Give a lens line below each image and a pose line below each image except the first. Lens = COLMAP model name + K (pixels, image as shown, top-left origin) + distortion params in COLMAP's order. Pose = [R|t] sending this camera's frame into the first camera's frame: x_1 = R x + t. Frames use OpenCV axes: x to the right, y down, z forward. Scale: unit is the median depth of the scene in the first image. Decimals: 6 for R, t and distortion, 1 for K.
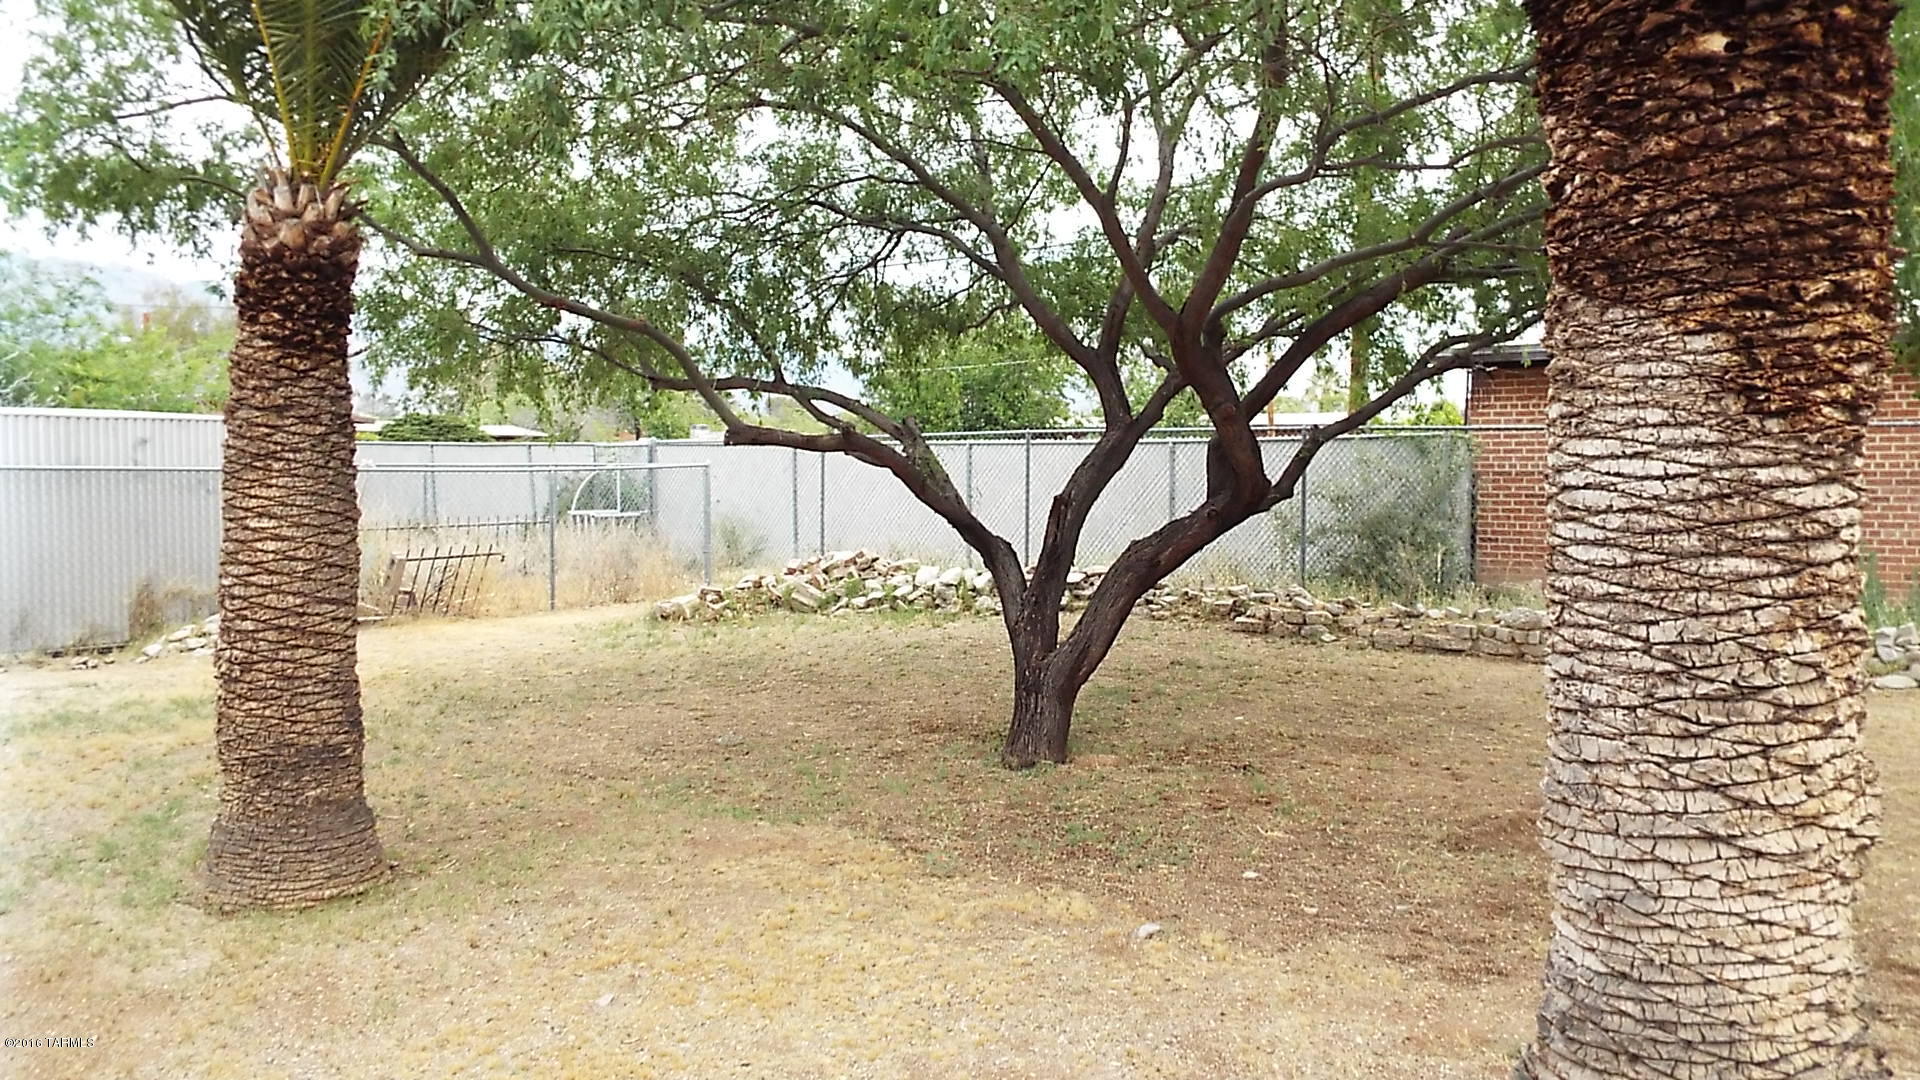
lens RADIAL K [[1390.3, 0, 957.3], [0, 1390.3, 523.1], [0, 0, 1]] dist [0.009531, 0.007091]
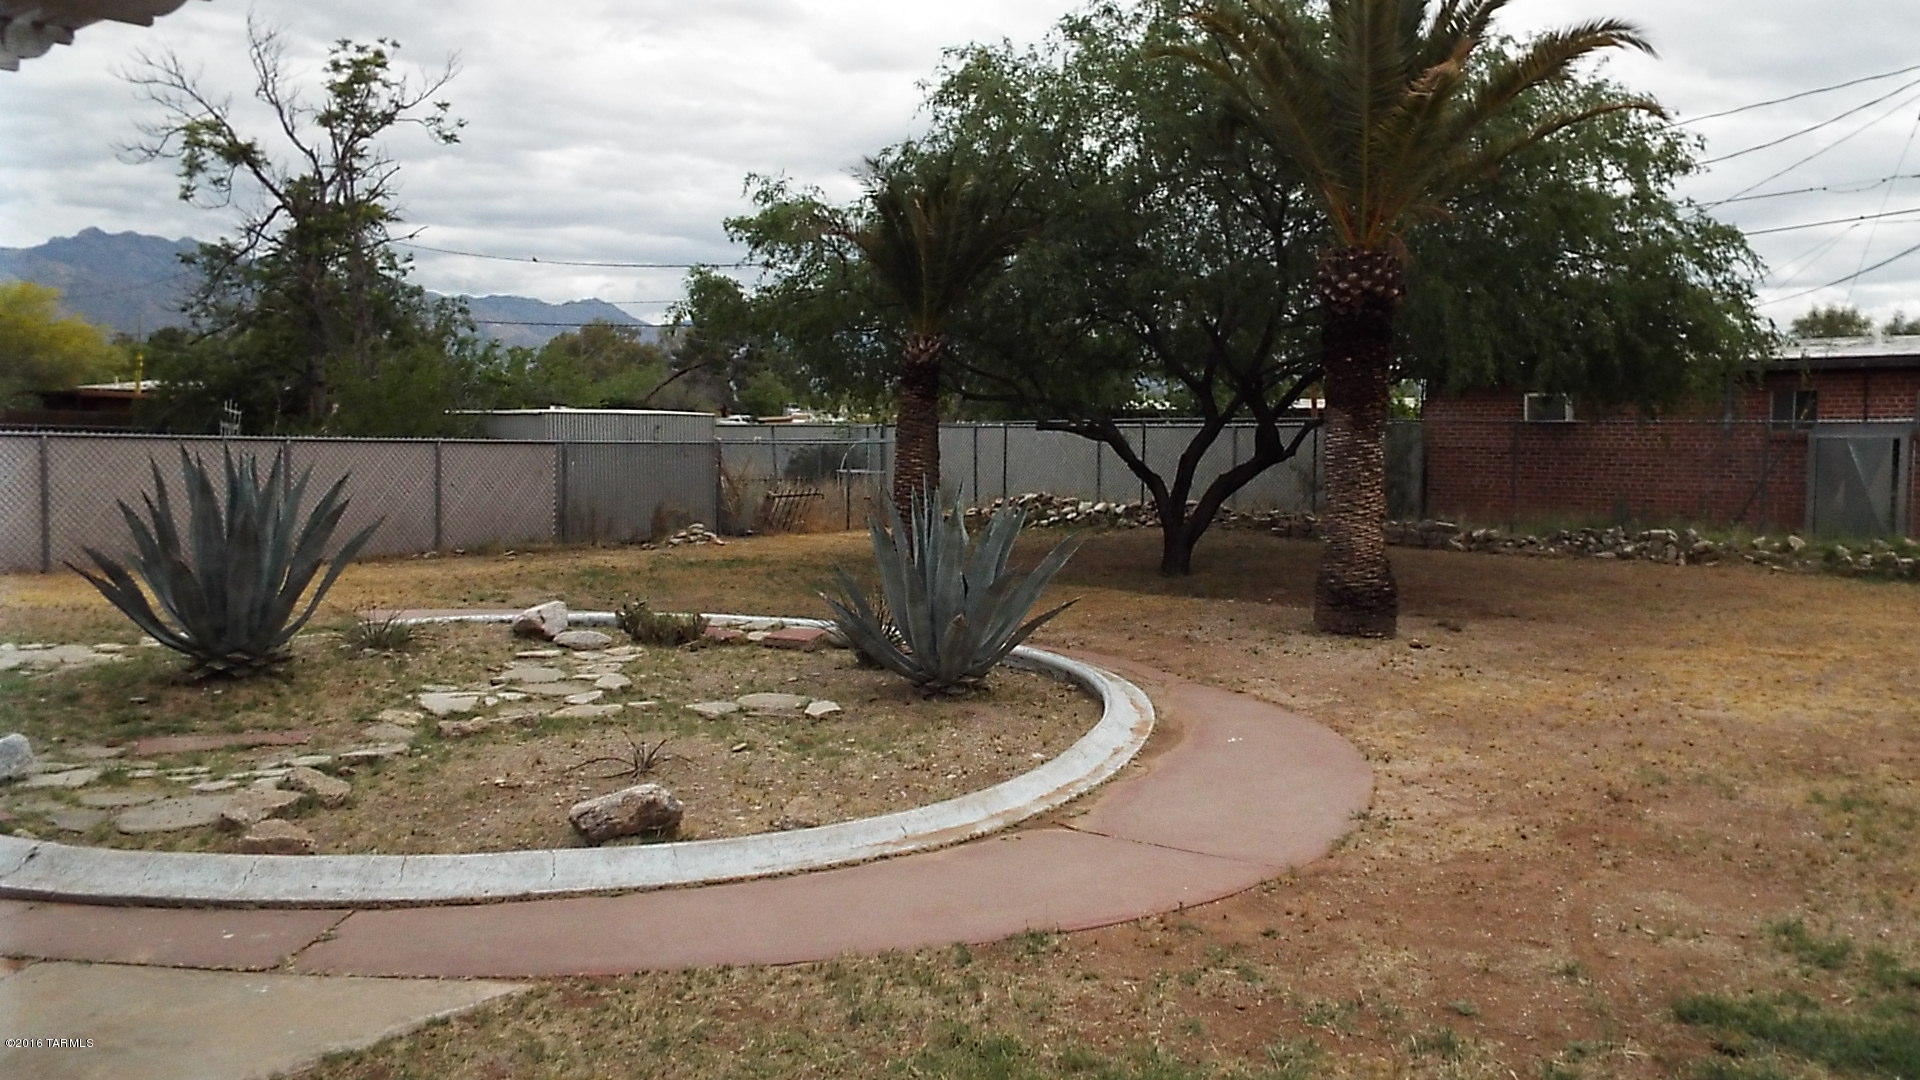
lens RADIAL K [[1390.3, 0, 957.3], [0, 1390.3, 523.1], [0, 0, 1]] dist [0.009531, 0.007091]
pose [[0.999332, 0.002191, -0.036471, -0.191902], [-0.001567, 0.999852, 0.017127, 0.048441], [0.036503, -0.017058, 0.999188, -1.116427]]
